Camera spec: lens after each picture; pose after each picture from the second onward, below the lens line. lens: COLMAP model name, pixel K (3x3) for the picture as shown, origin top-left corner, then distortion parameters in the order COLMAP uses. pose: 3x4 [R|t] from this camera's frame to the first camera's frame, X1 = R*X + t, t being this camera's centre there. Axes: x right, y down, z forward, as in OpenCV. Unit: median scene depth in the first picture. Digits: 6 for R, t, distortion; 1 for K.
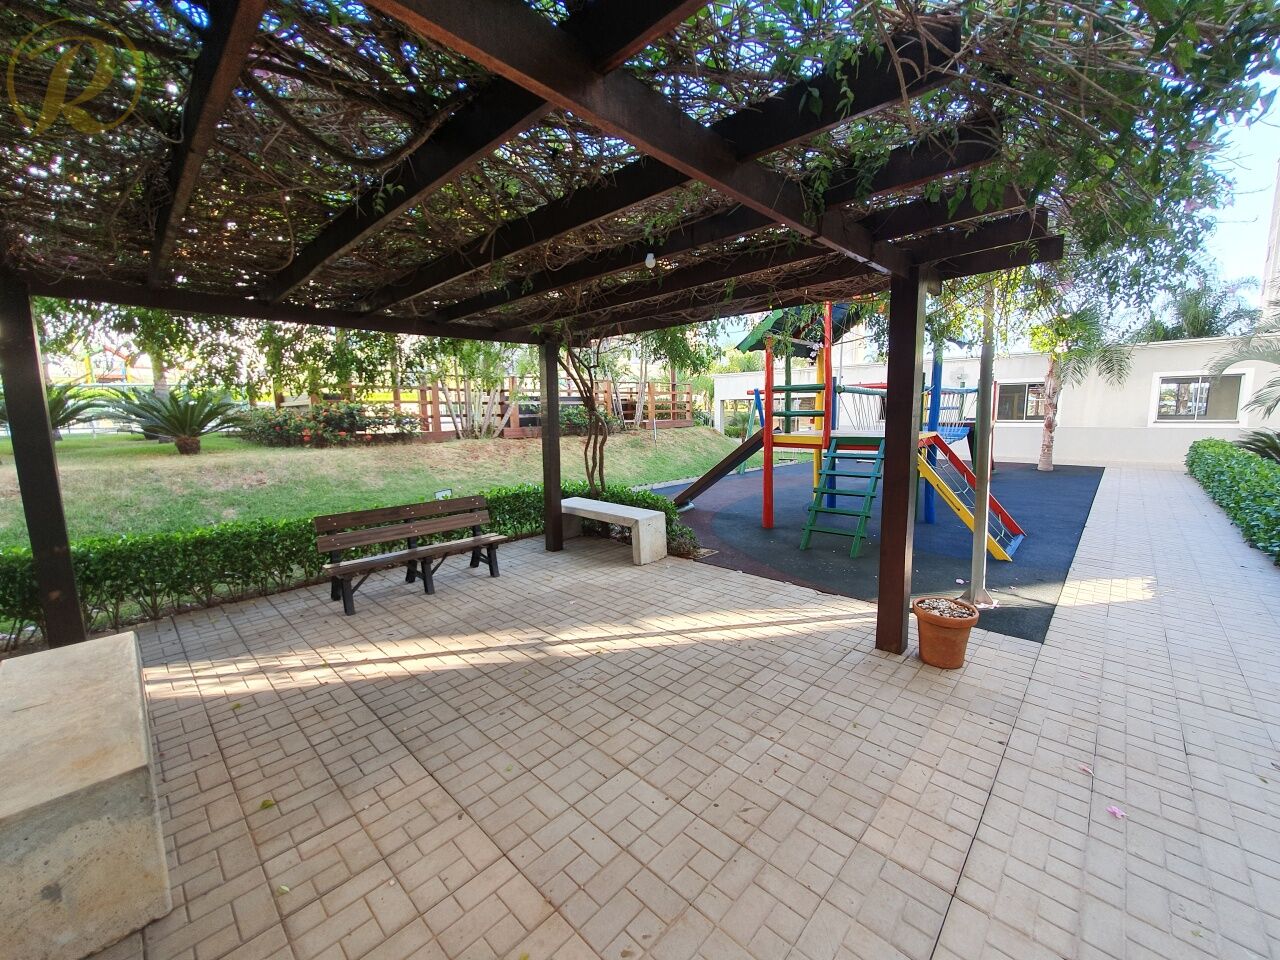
lens RADIAL K [[509.5, 0, 639.7], [0, 509.5, 478.6], [0, 0, 1]] dist [-0.021749, -0.000025]
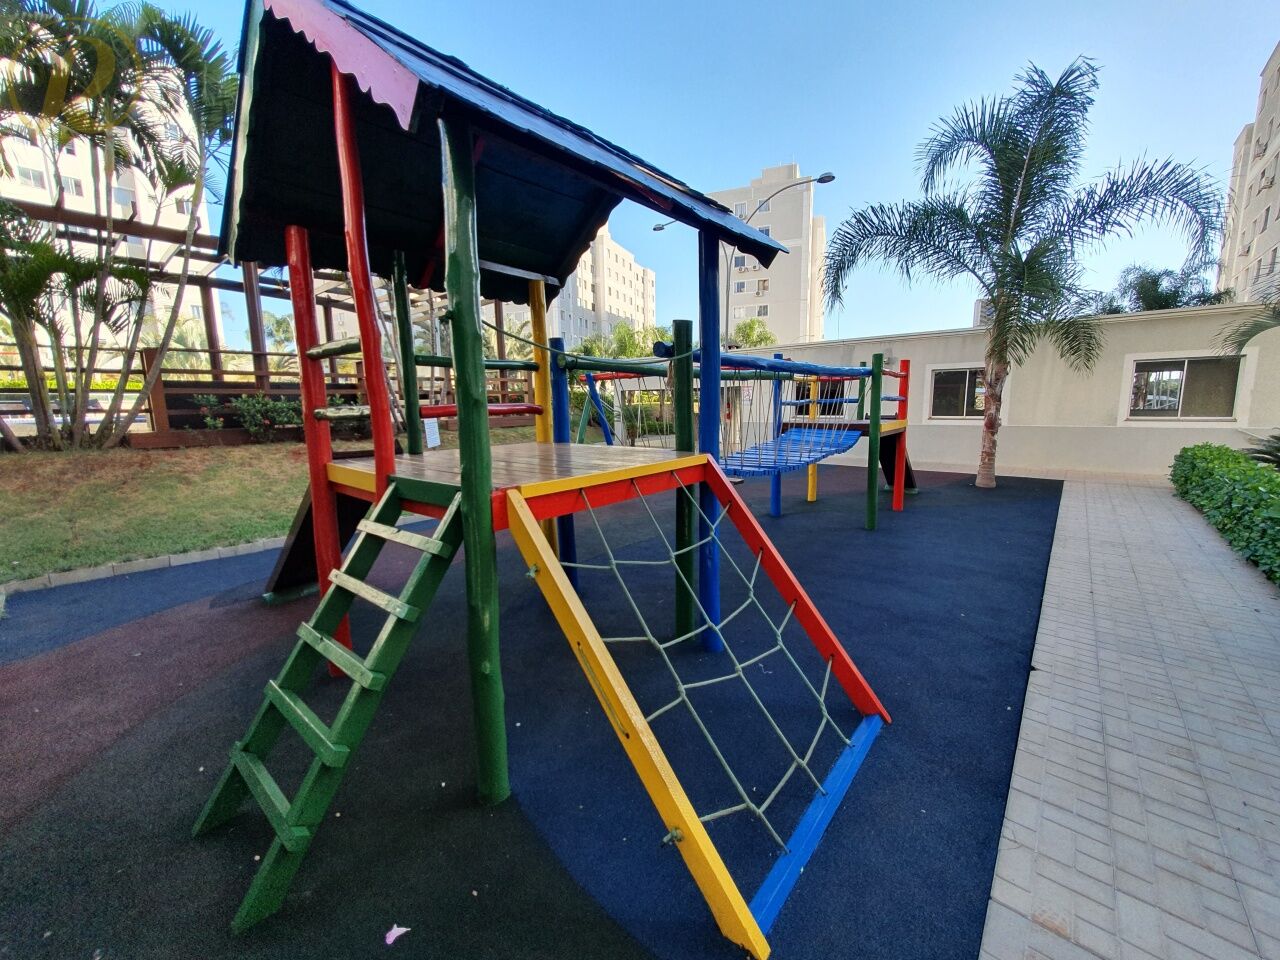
lens RADIAL K [[509.5, 0, 642.2], [0, 509.5, 476.8], [0, 0, 1]] dist [-0.021749, -0.000025]
pose [[0.998308, -0.004247, 0.057990, 0.272492], [0.003360, 0.999876, 0.015369, -0.043732], [-0.058048, -0.015148, 0.998199, 0.303746]]
